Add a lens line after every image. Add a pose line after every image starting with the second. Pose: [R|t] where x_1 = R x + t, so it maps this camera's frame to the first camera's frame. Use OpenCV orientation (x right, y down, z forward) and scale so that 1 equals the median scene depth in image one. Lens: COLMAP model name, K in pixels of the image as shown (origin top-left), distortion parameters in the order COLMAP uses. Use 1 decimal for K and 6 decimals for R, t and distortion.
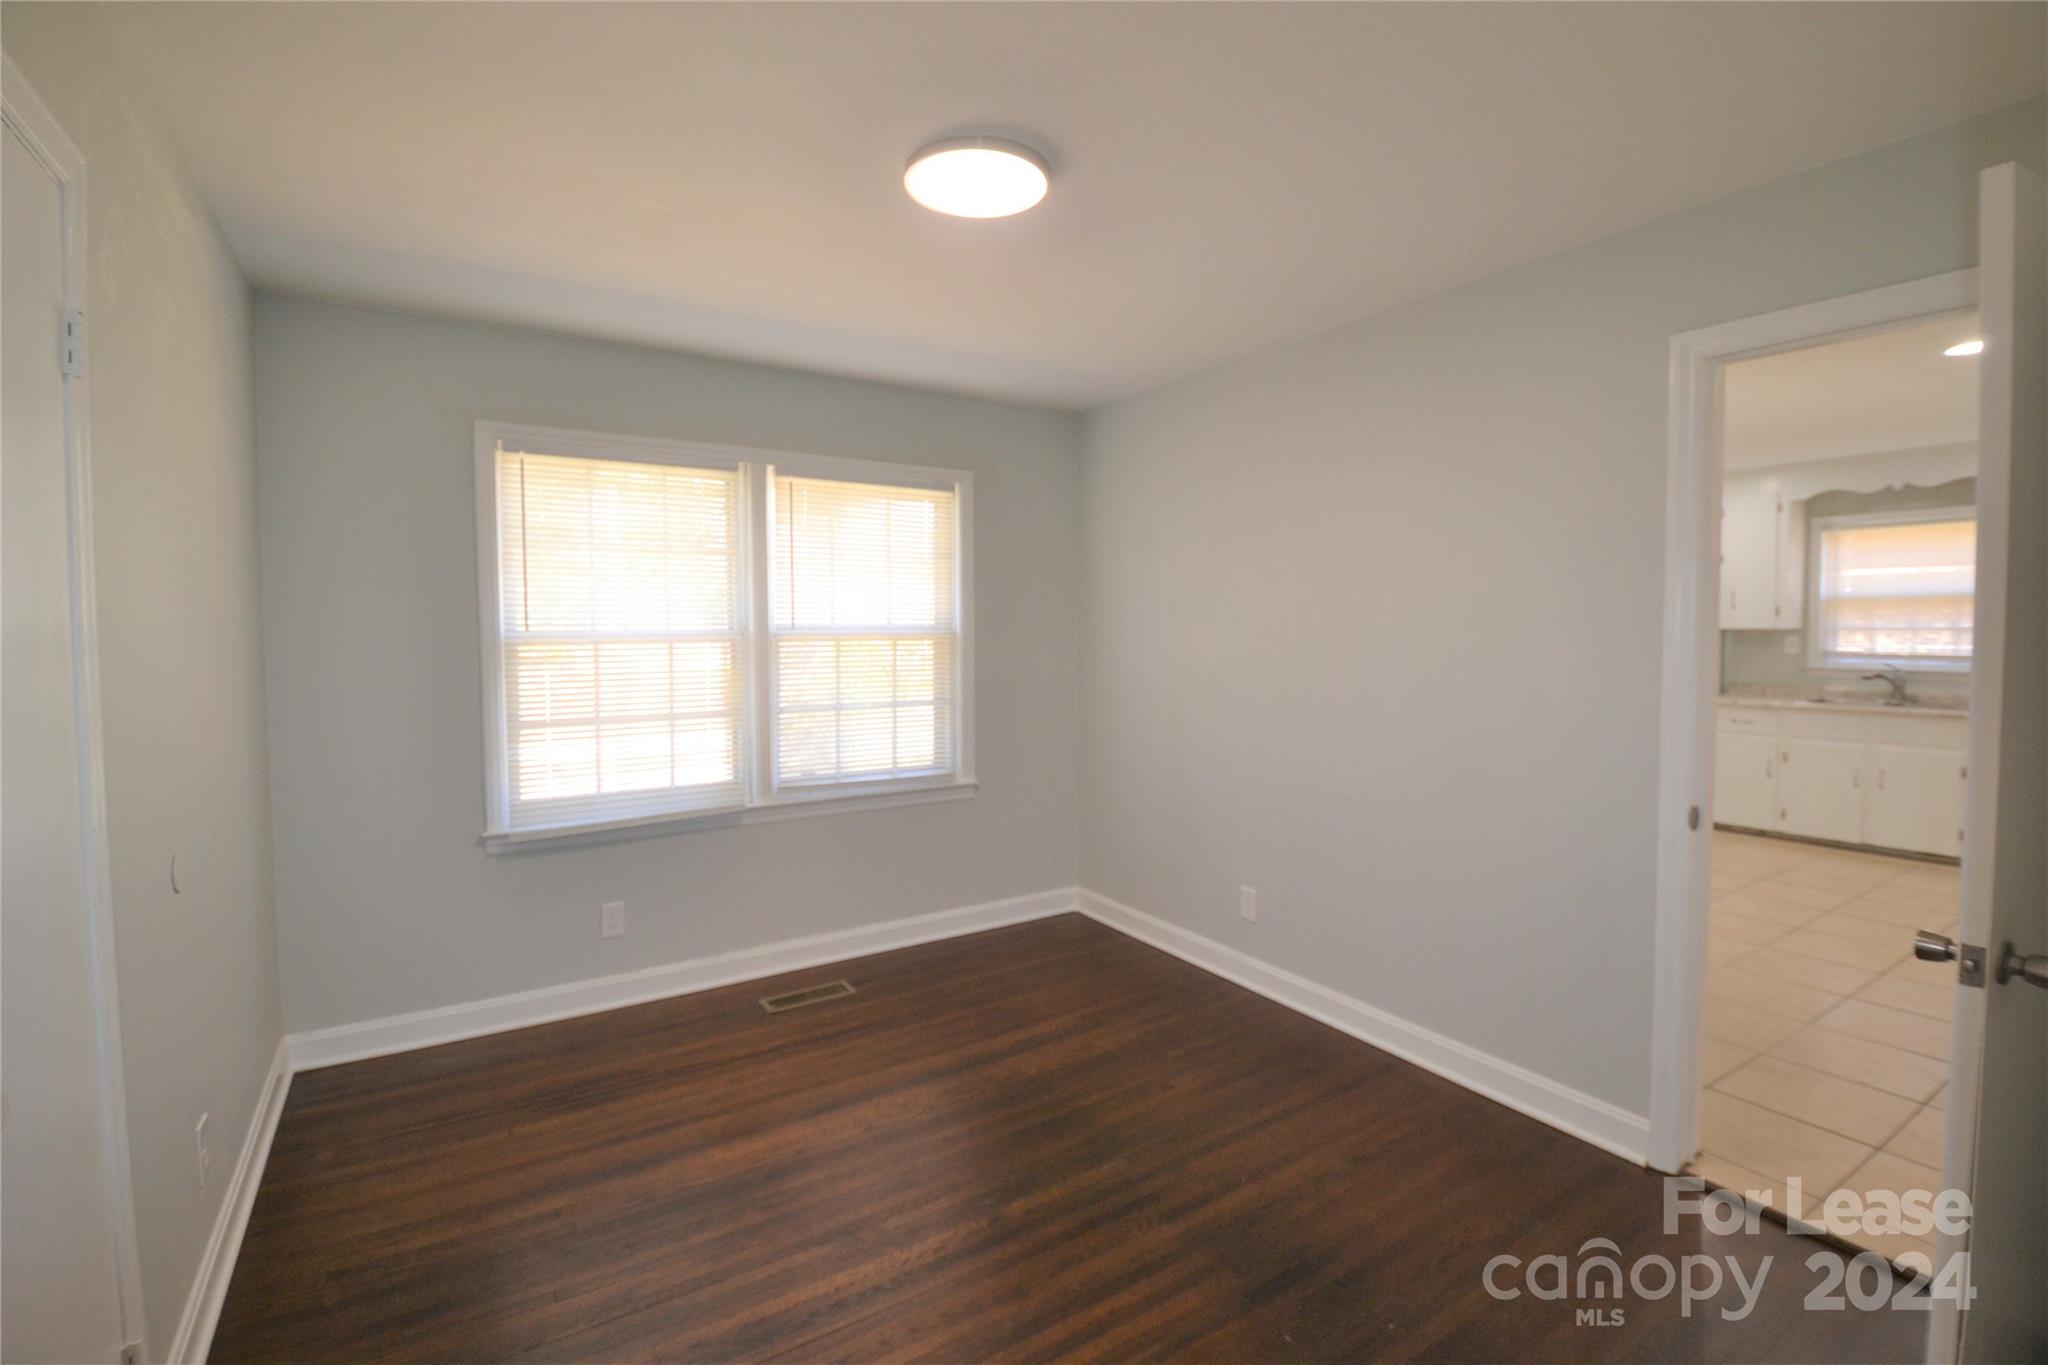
lens RADIAL K [[909.4, 0, 1049.1], [0, 909.4, 674.0], [0, 0, 1]] dist [0.003081, -0.011148]
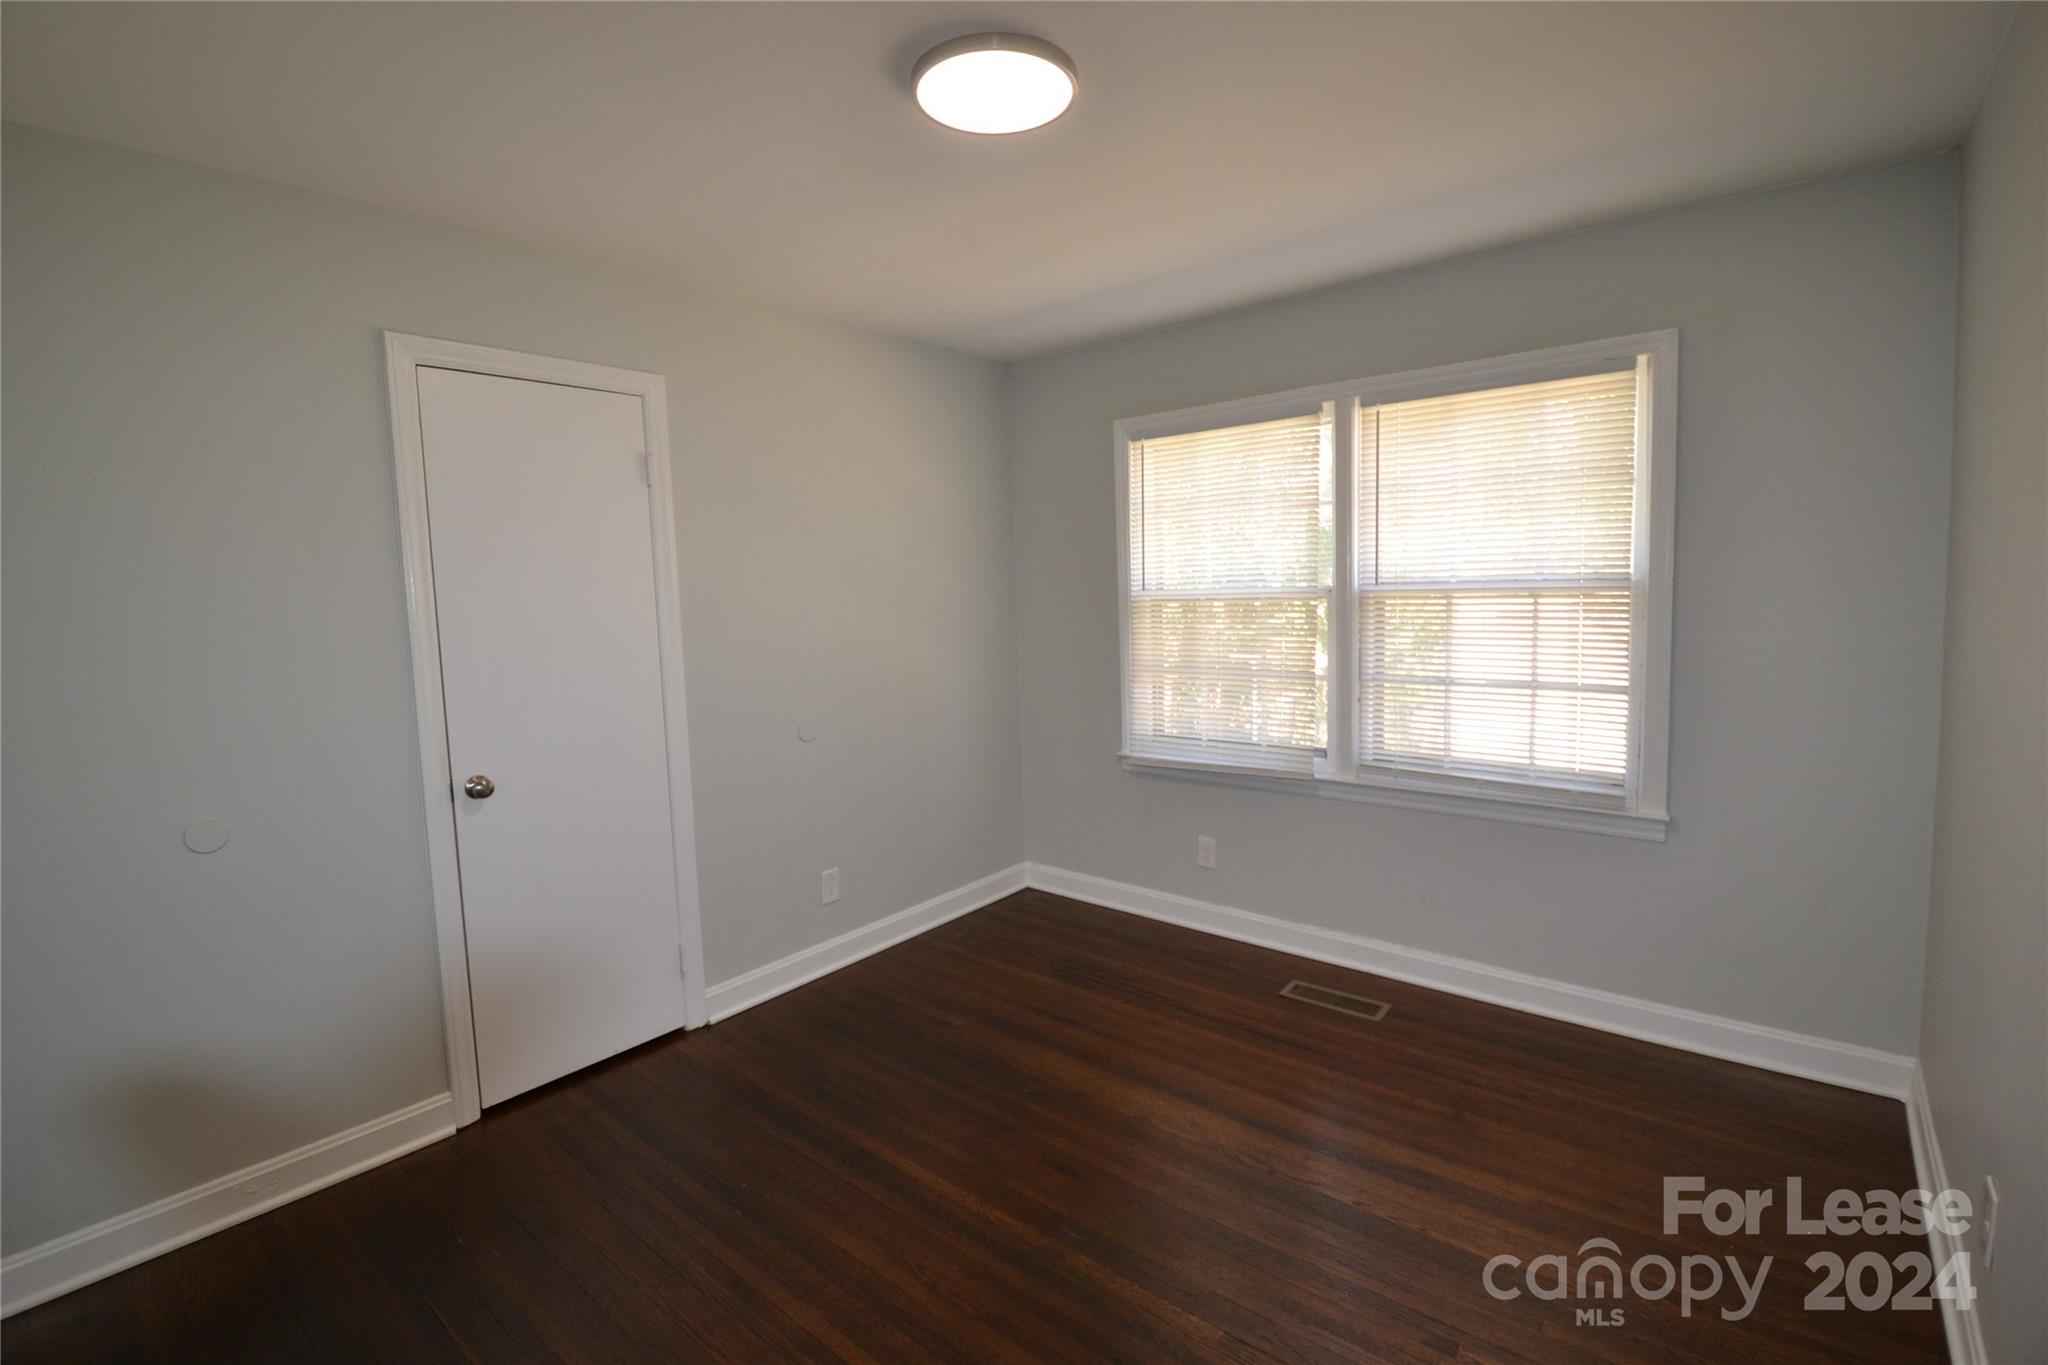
lens RADIAL K [[909.4, 0, 1009.5], [0, 909.4, 670.3], [0, 0, 1]] dist [0.003081, -0.011148]
pose [[0.270229, 0.082432, -0.959261, 0.533903], [-0.019197, 0.996591, 0.080232, -0.036558], [0.962605, -0.003266, 0.270891, 0.507239]]
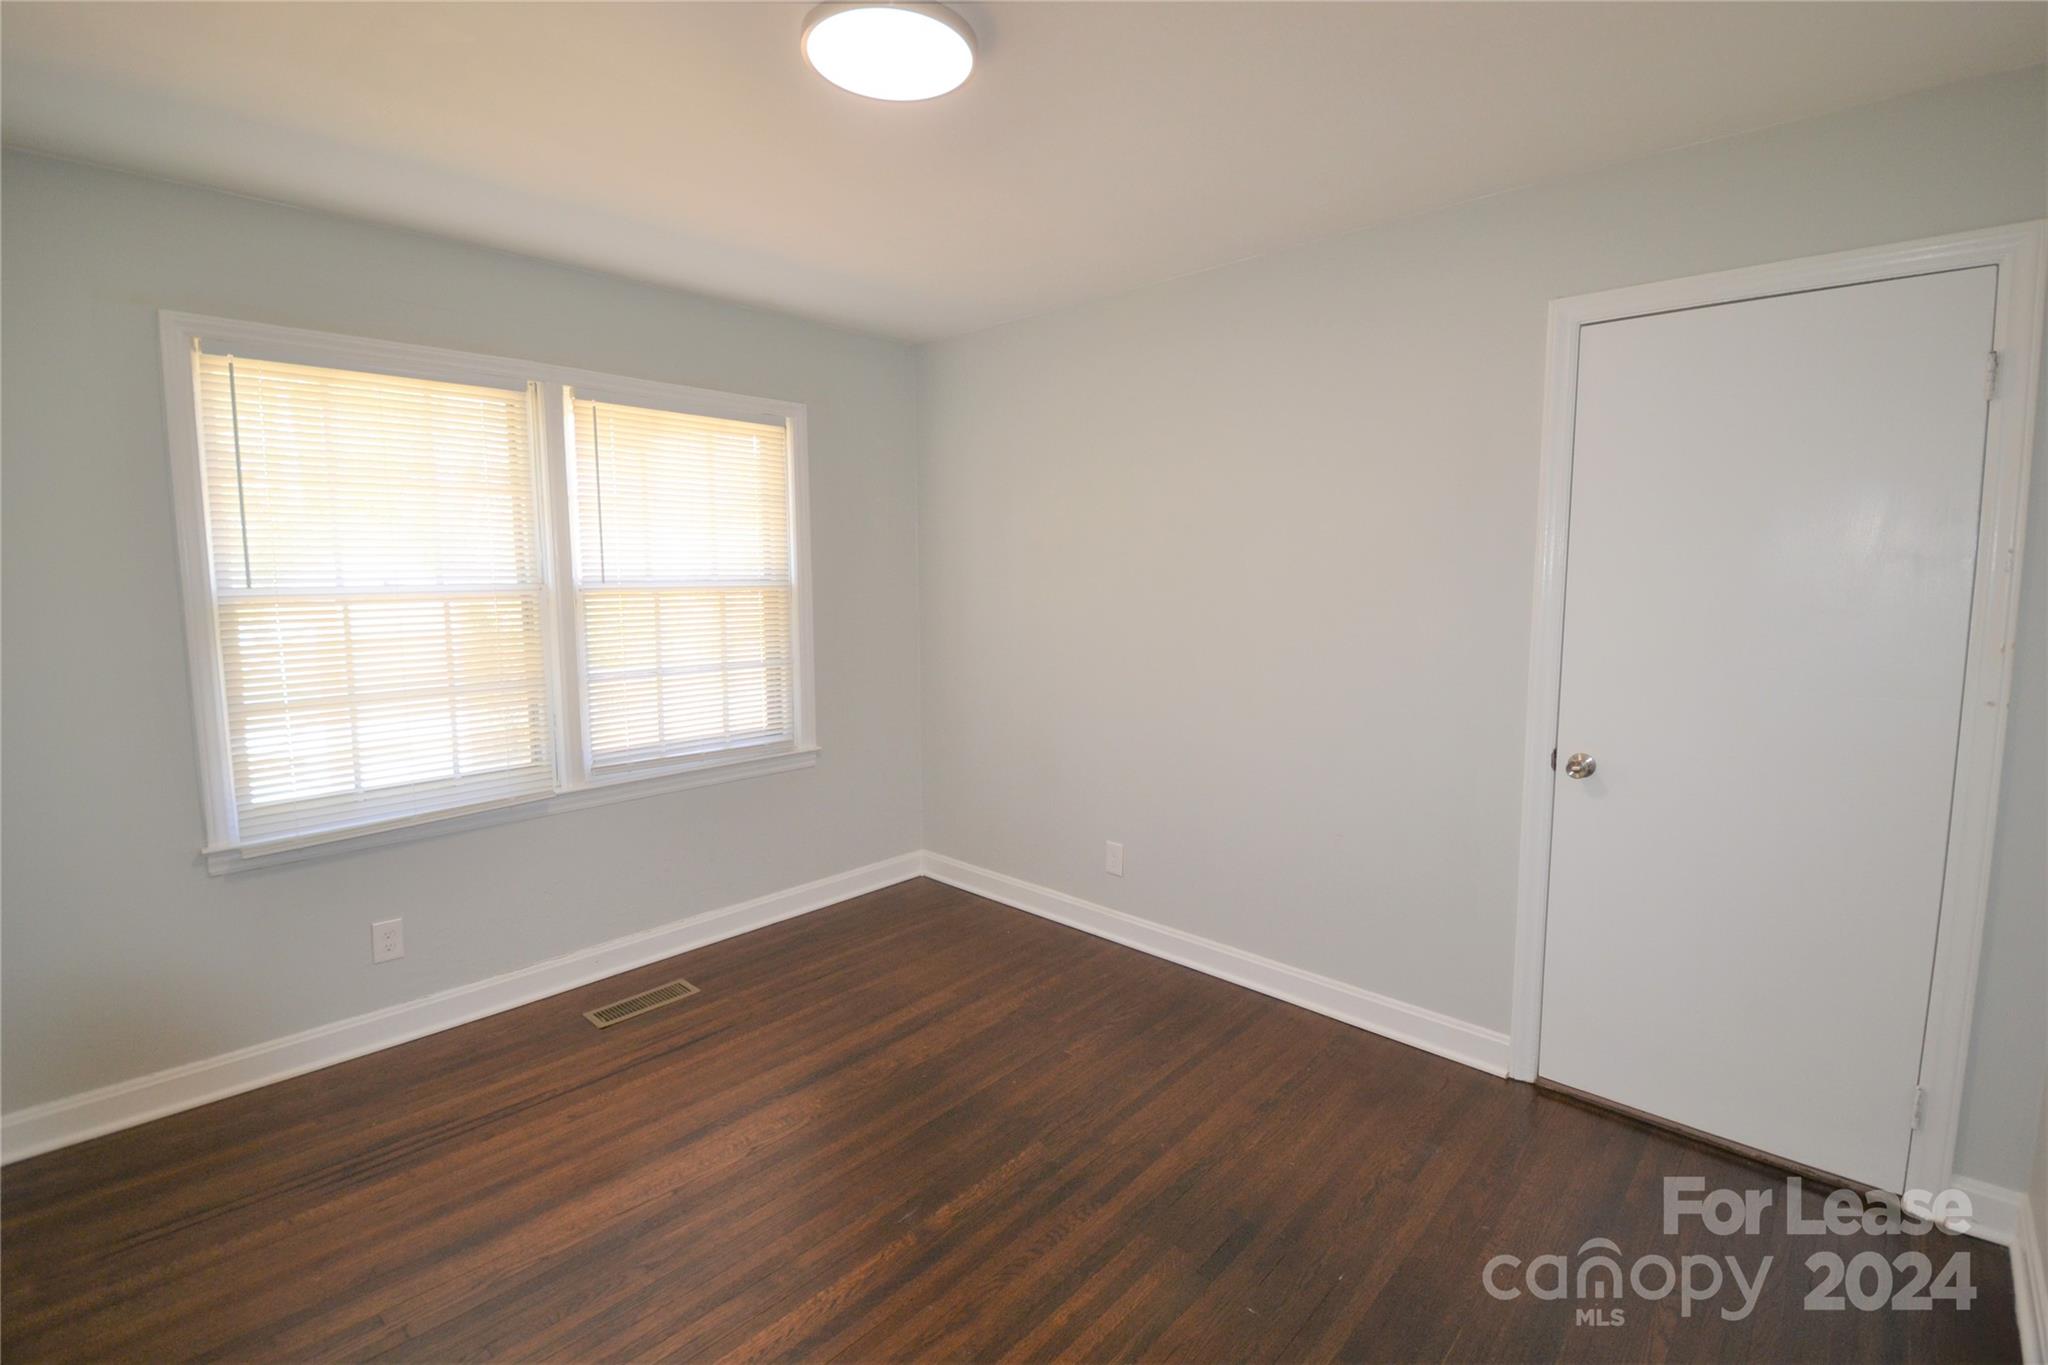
lens RADIAL K [[909.4, 0, 1043.1], [0, 909.4, 669.7], [0, 0, 1]] dist [0.003081, -0.011148]
pose [[0.970282, -0.027810, 0.240374, -0.104069], [0.014096, 0.998183, 0.058583, -0.014074], [-0.241566, -0.053453, 0.968911, 0.081353]]
